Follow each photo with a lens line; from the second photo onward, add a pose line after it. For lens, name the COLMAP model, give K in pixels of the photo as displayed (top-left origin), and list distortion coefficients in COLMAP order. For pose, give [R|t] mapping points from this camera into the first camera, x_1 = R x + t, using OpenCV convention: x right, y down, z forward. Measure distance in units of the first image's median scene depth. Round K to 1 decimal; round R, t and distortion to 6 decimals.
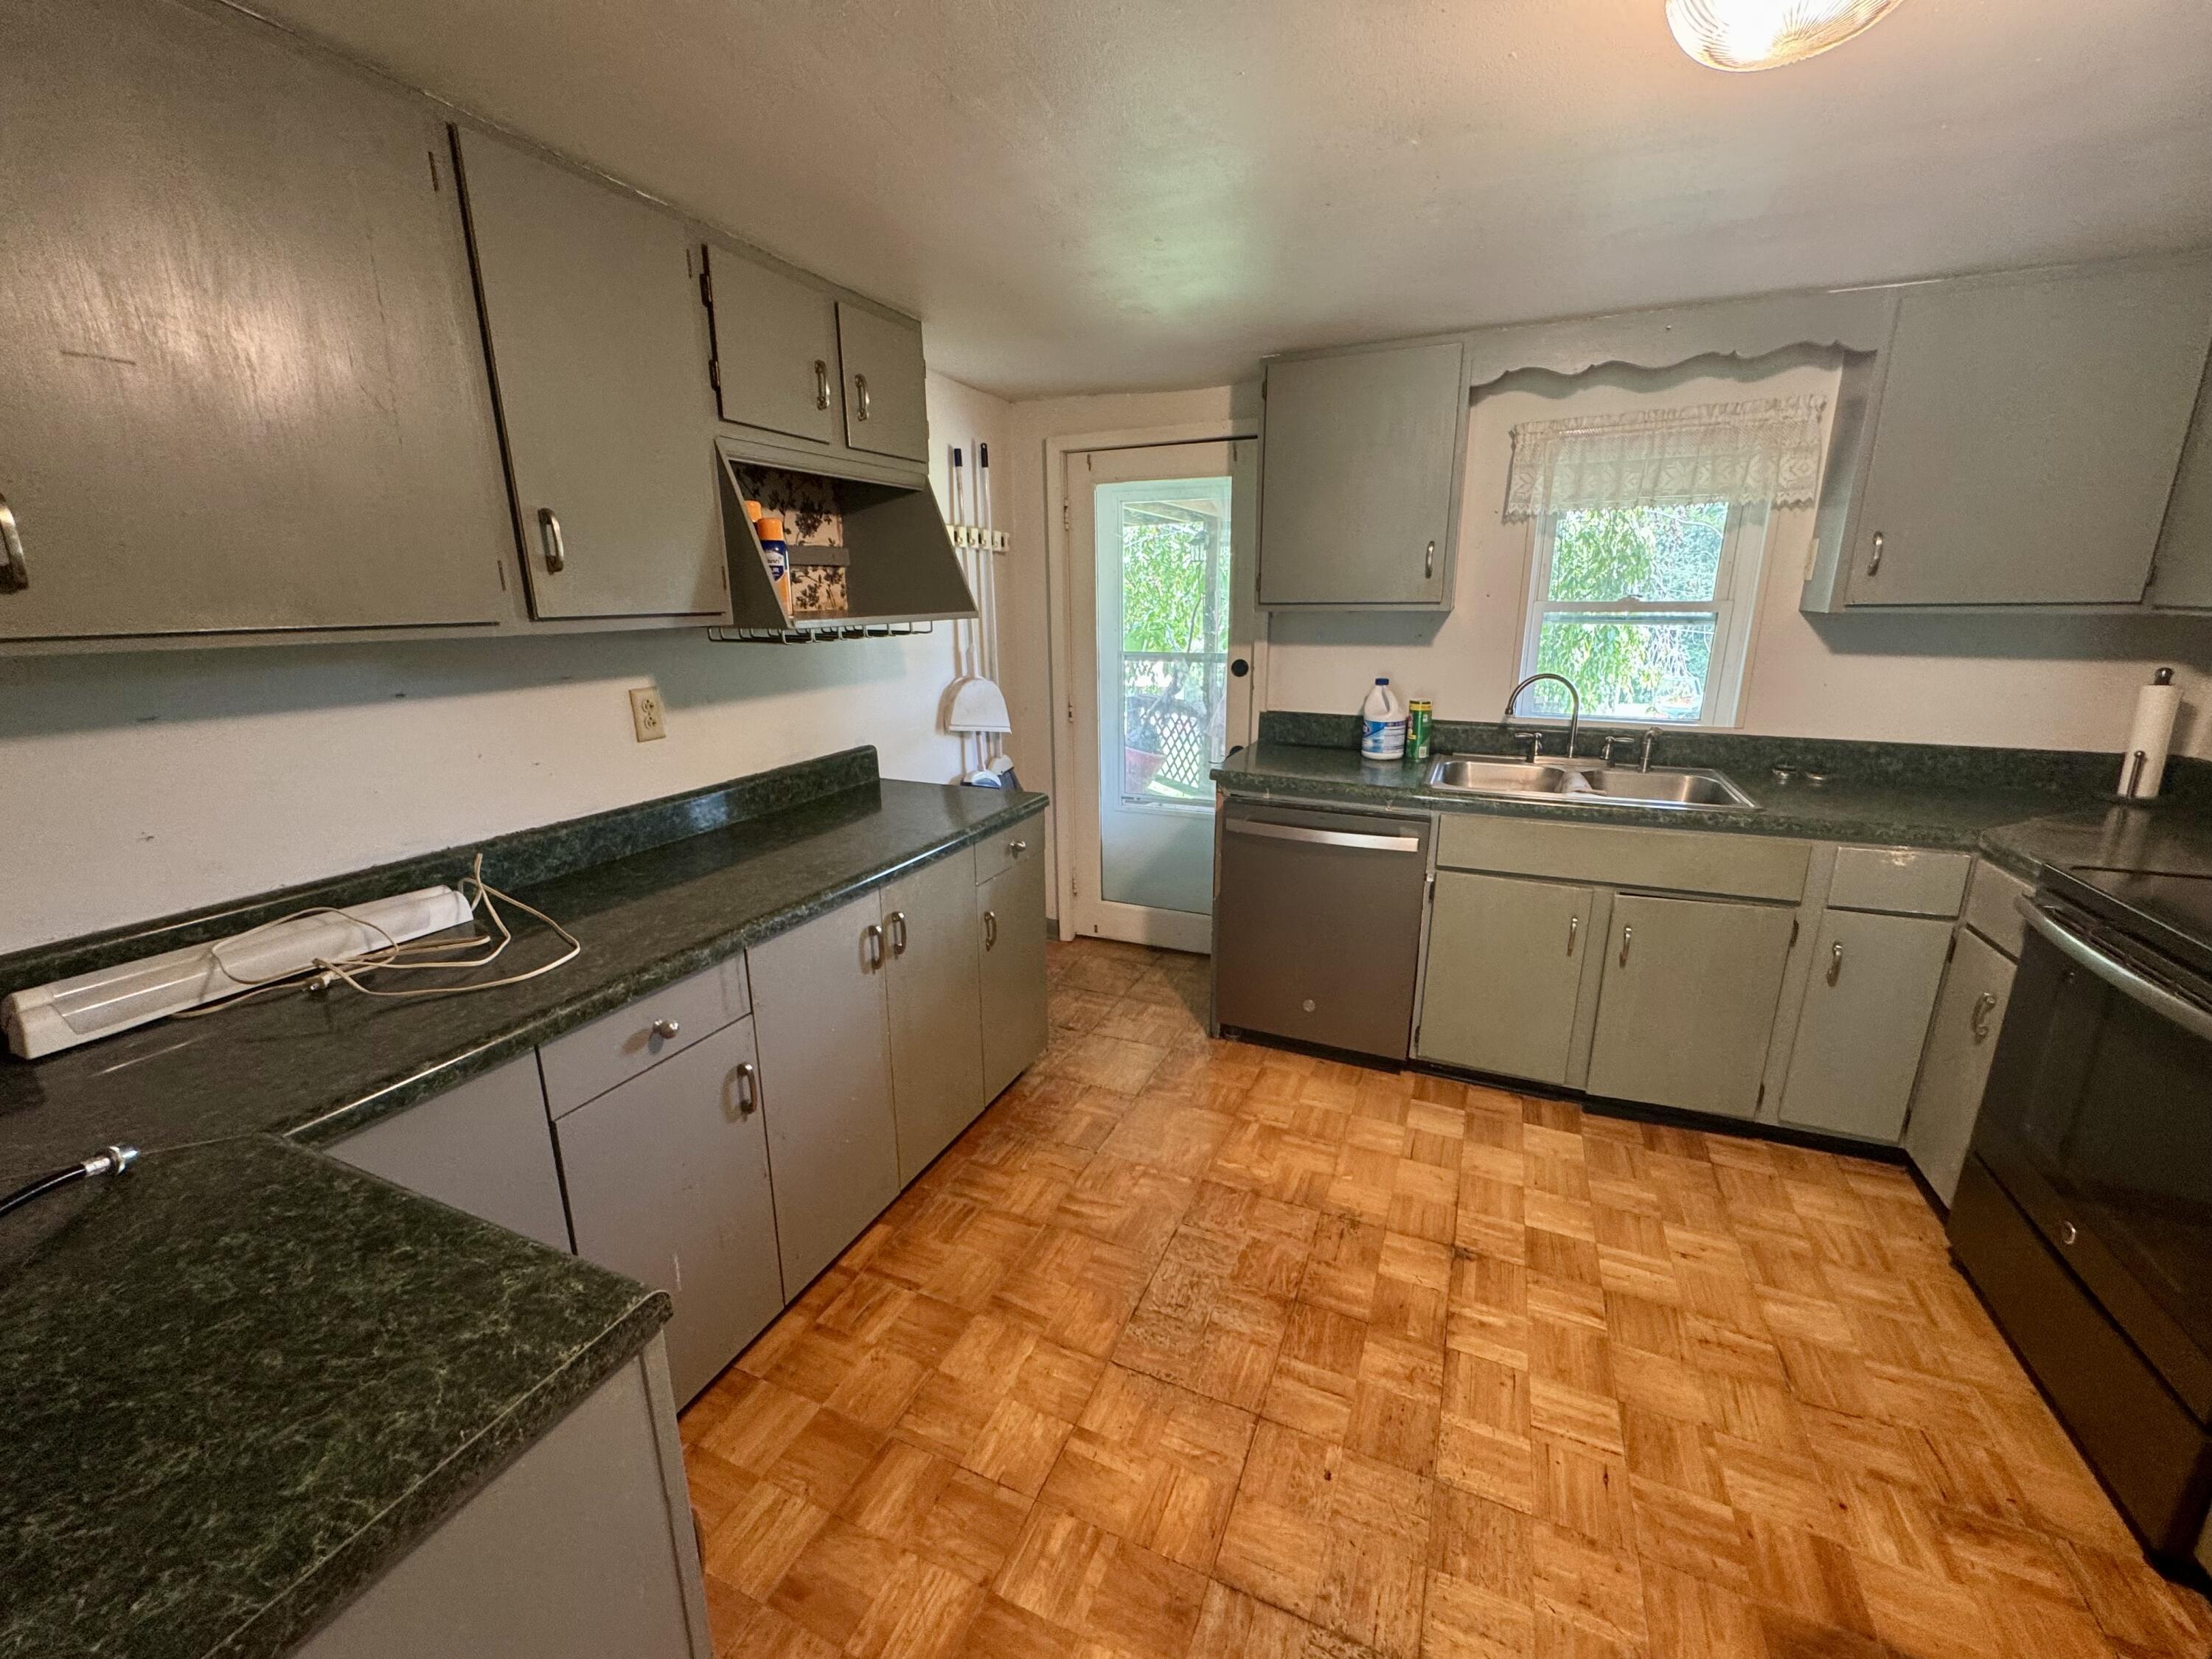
lens RADIAL K [[880.6, 0, 1105.8], [0, 880.6, 826.3], [0, 0, 1]] dist [-0.006353, 0.002159]
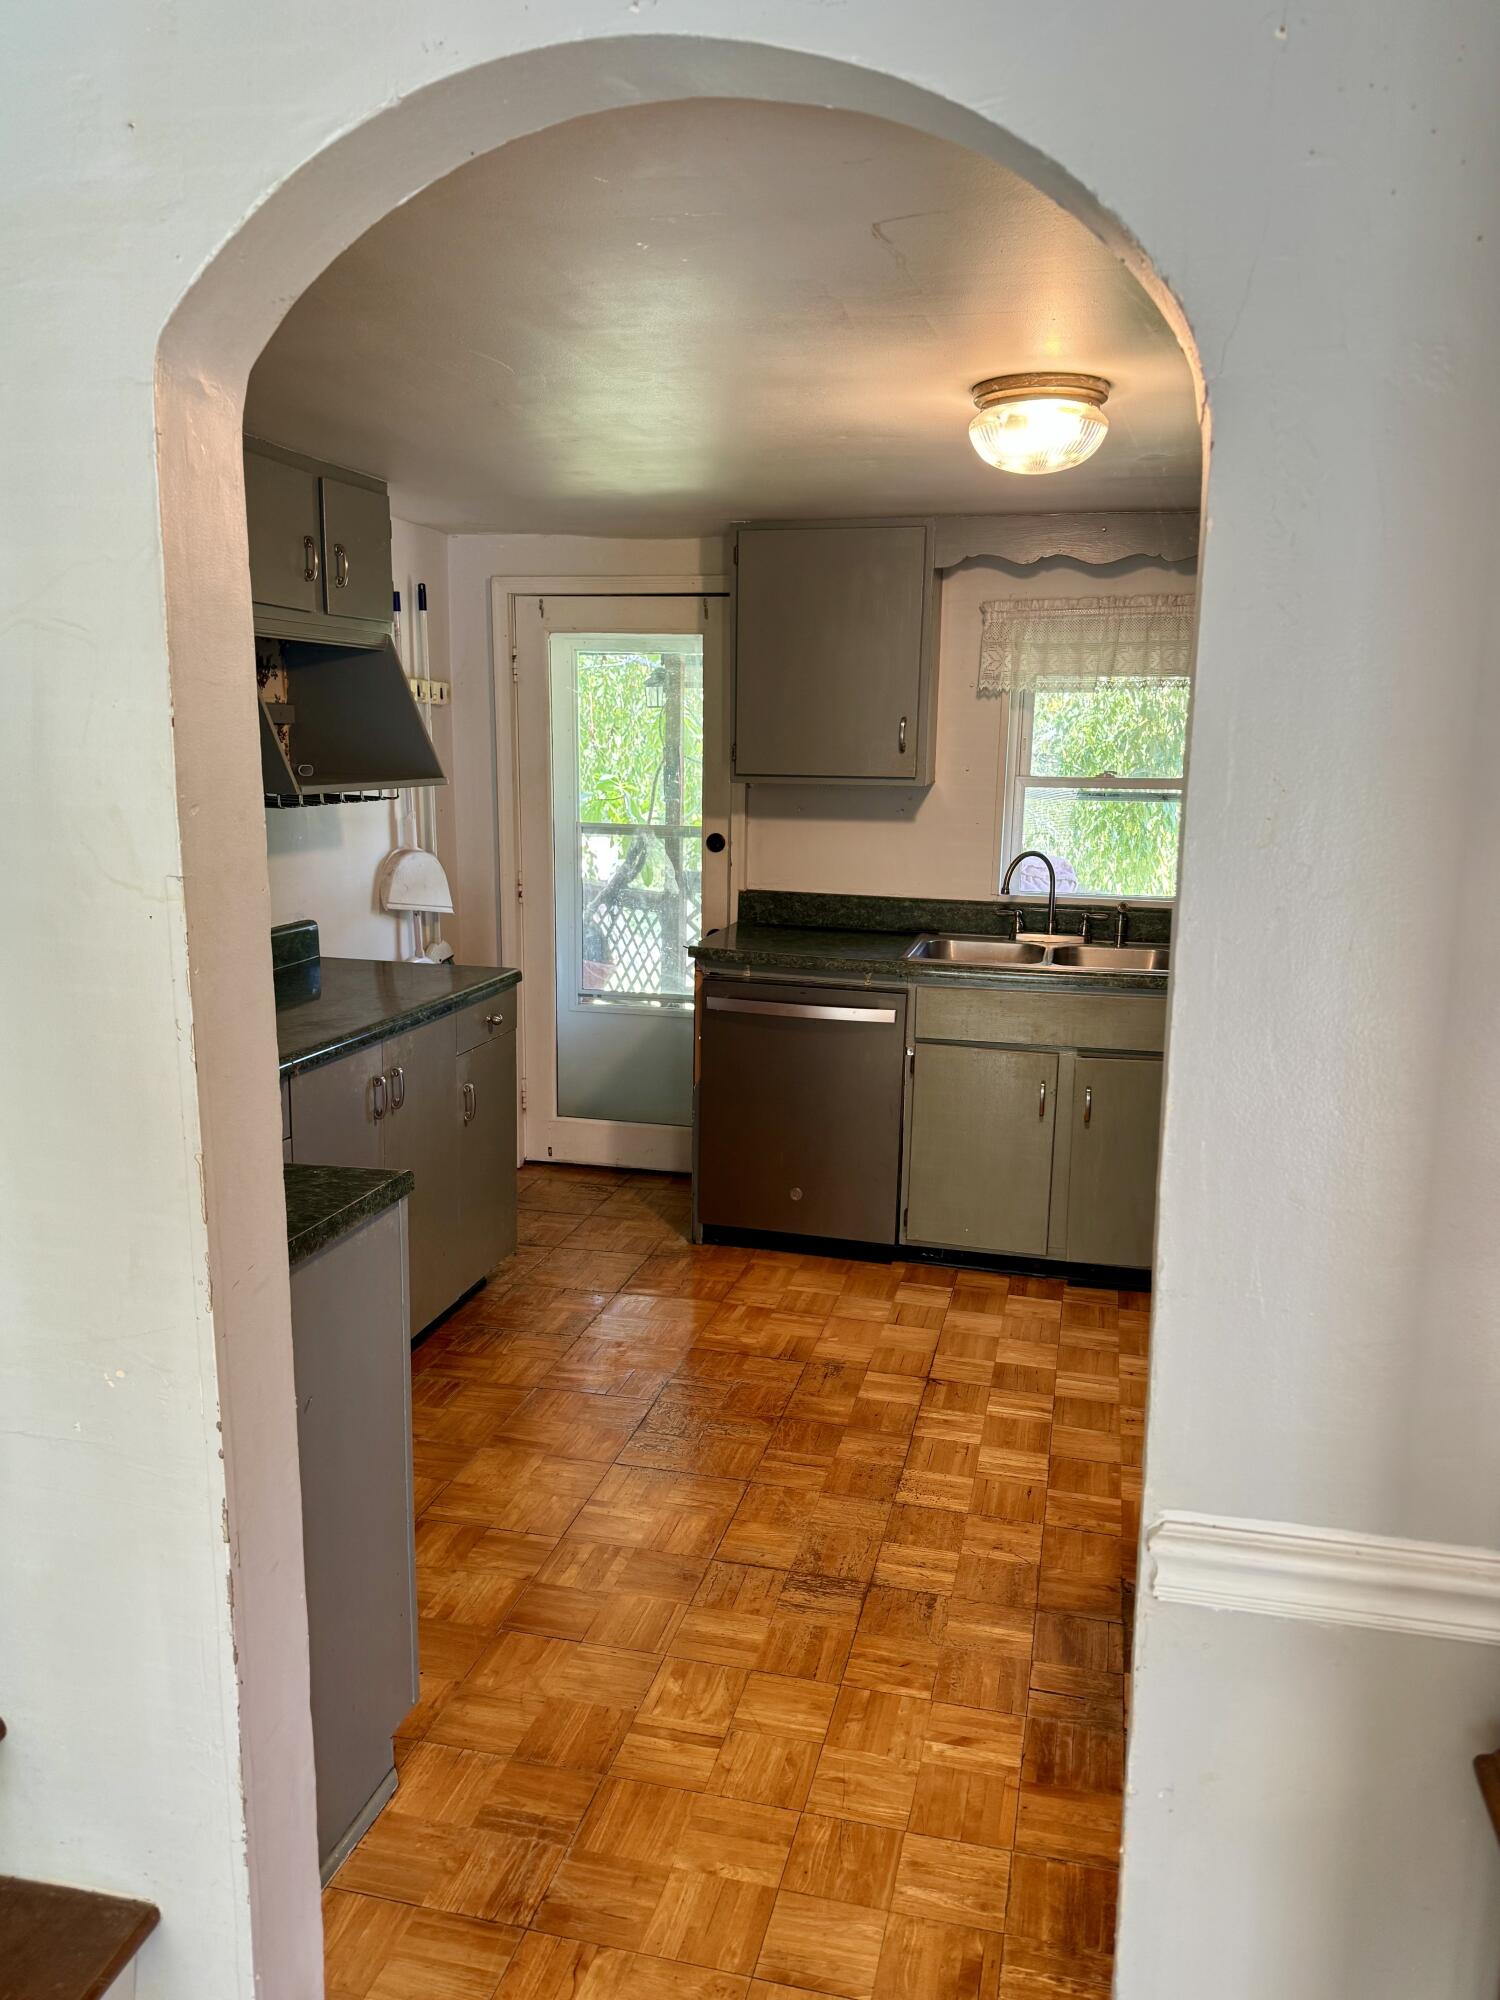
lens RADIAL K [[1467.4, 0, 766.7], [0, 1467.4, 1001.9], [0, 0, 1]] dist [0.099957, -0.000376]
pose [[0.982321, -0.008962, 0.186992, -0.108594], [0.023147, 0.997003, -0.073816, 0.130391], [-0.185770, 0.076839, 0.979584, -0.644632]]
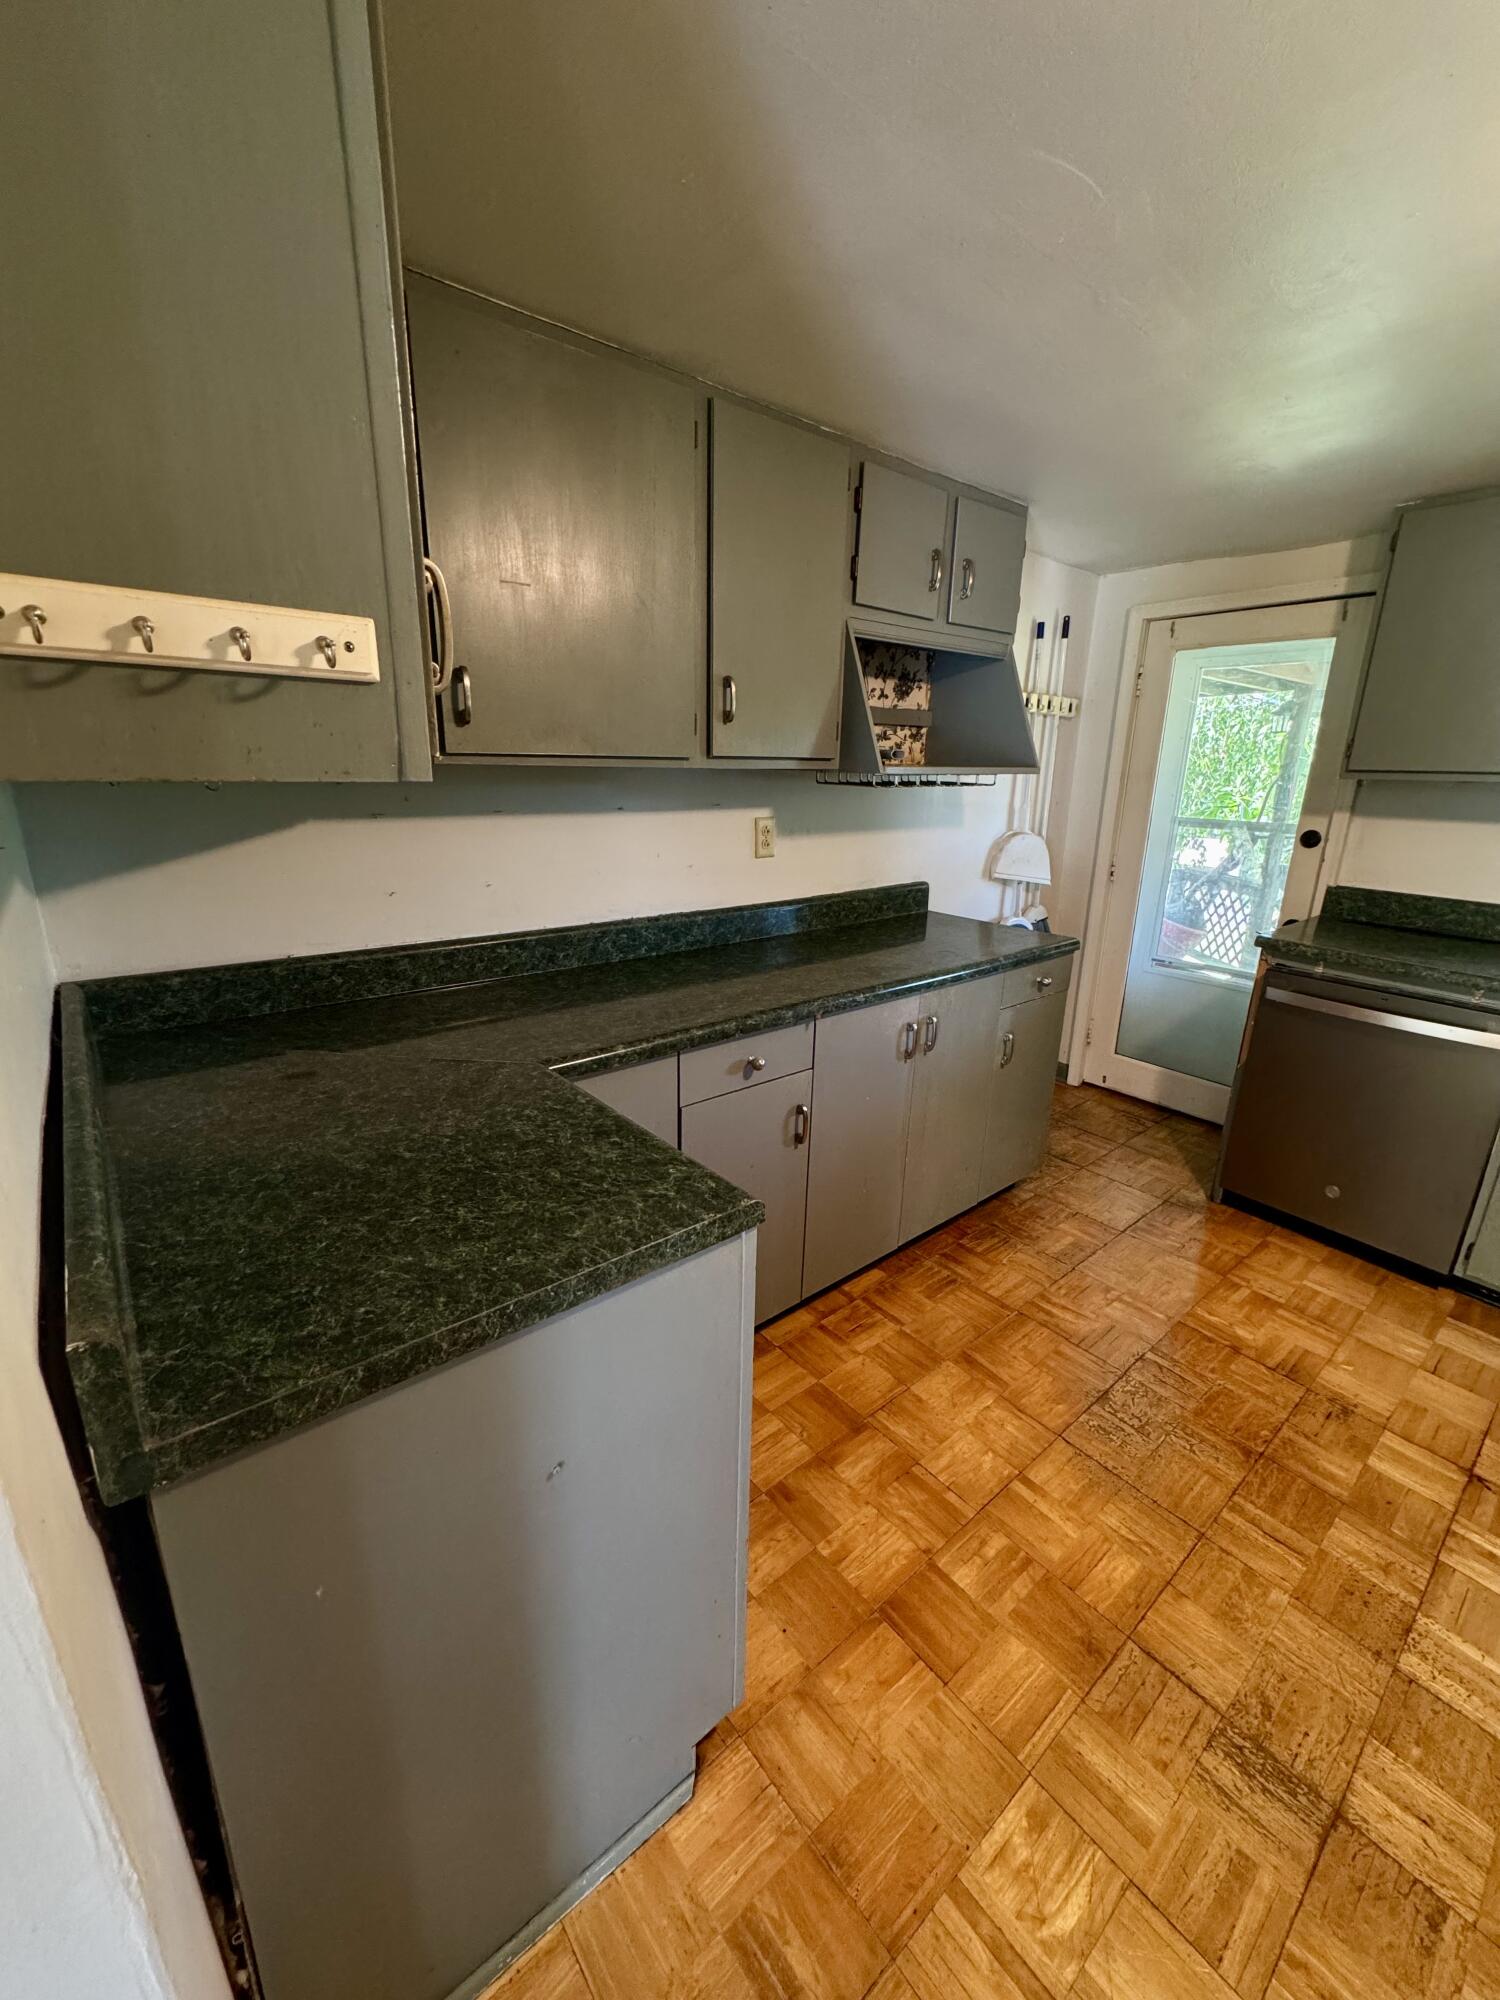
lens RADIAL K [[793.4, 0, 750.0], [0, 793.4, 1000.0], [0, 0, 1]] dist [-0.005560, 0.000575]
pose [[0.893150, 0.150727, -0.423751, -0.003702], [-0.137891, 0.988567, 0.060997, 0.036242], [0.428100, 0.003952, 0.903723, -0.063813]]
